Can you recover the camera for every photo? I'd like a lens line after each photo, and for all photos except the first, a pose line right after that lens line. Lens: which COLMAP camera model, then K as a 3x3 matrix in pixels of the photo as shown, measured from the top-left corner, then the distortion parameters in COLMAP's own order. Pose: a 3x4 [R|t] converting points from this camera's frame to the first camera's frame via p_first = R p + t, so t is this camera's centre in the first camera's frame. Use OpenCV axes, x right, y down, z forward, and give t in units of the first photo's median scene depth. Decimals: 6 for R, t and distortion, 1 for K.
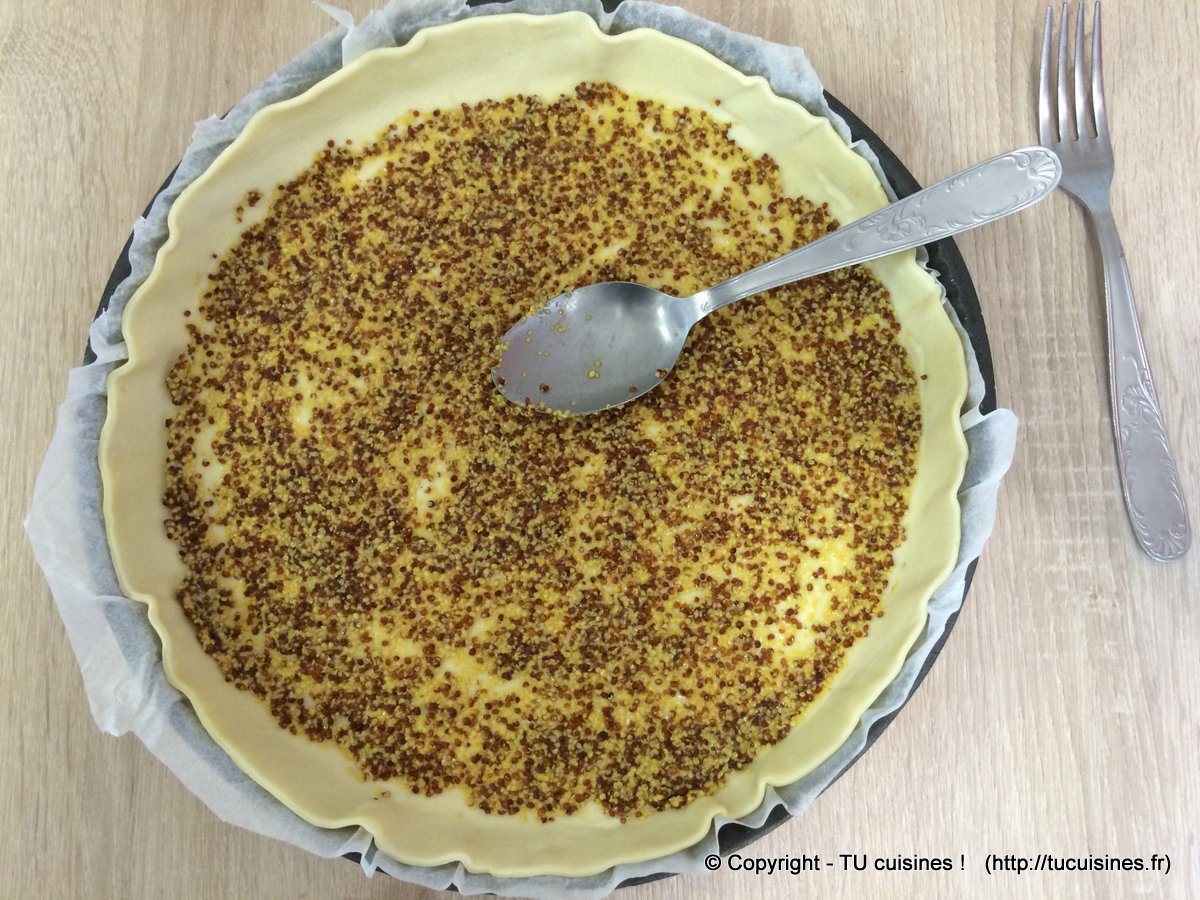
lens RADIAL K [[1014.6, 0, 597.6], [0, 1014.6, 455.2], [0, 0, 1]] dist [0.017466, -0.069398]
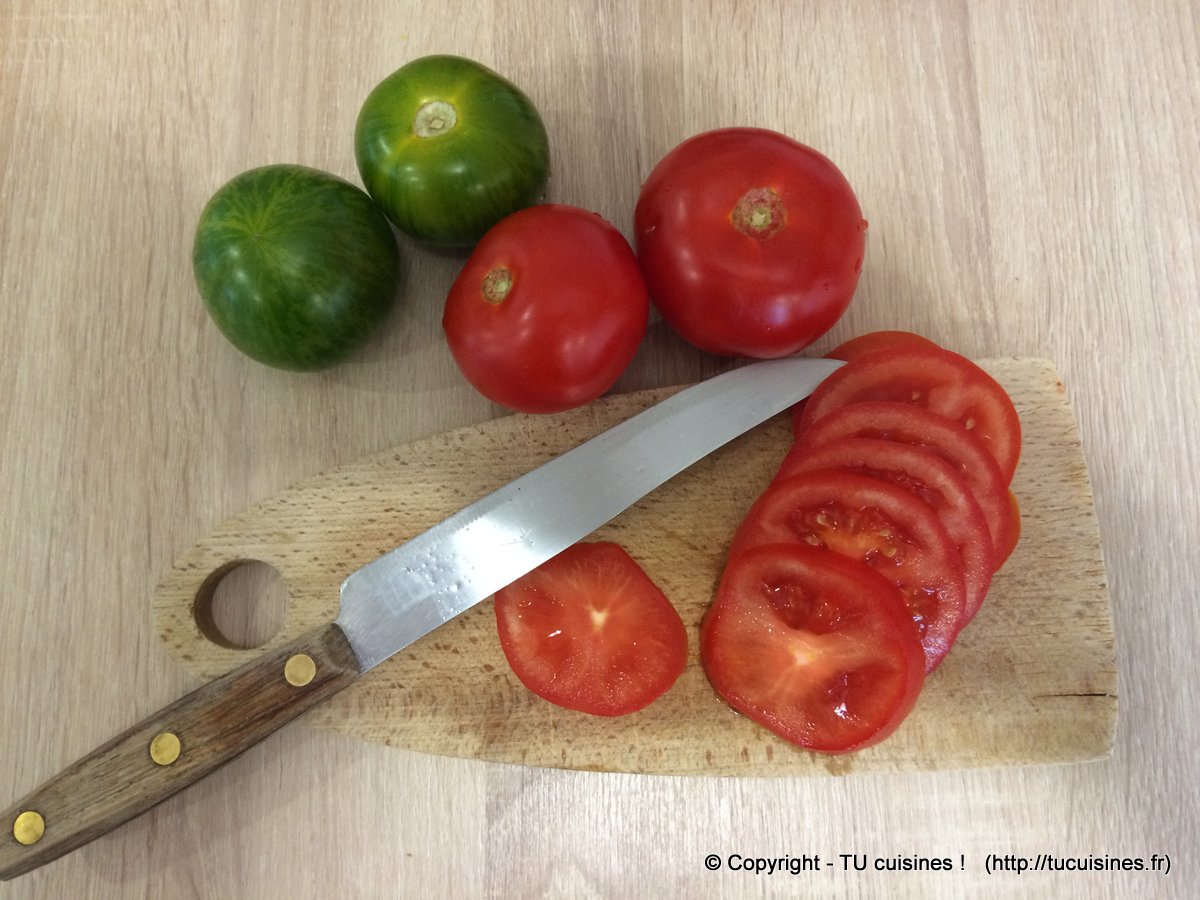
lens RADIAL K [[1014.6, 0, 594.7], [0, 1014.6, 453.3], [0, 0, 1]] dist [0.017466, -0.069398]
pose [[0.999969, -0.004667, -0.006370, -0.137918], [0.004576, 0.999888, -0.014250, 0.181771], [0.006436, 0.014220, 0.999878, 0.100571]]
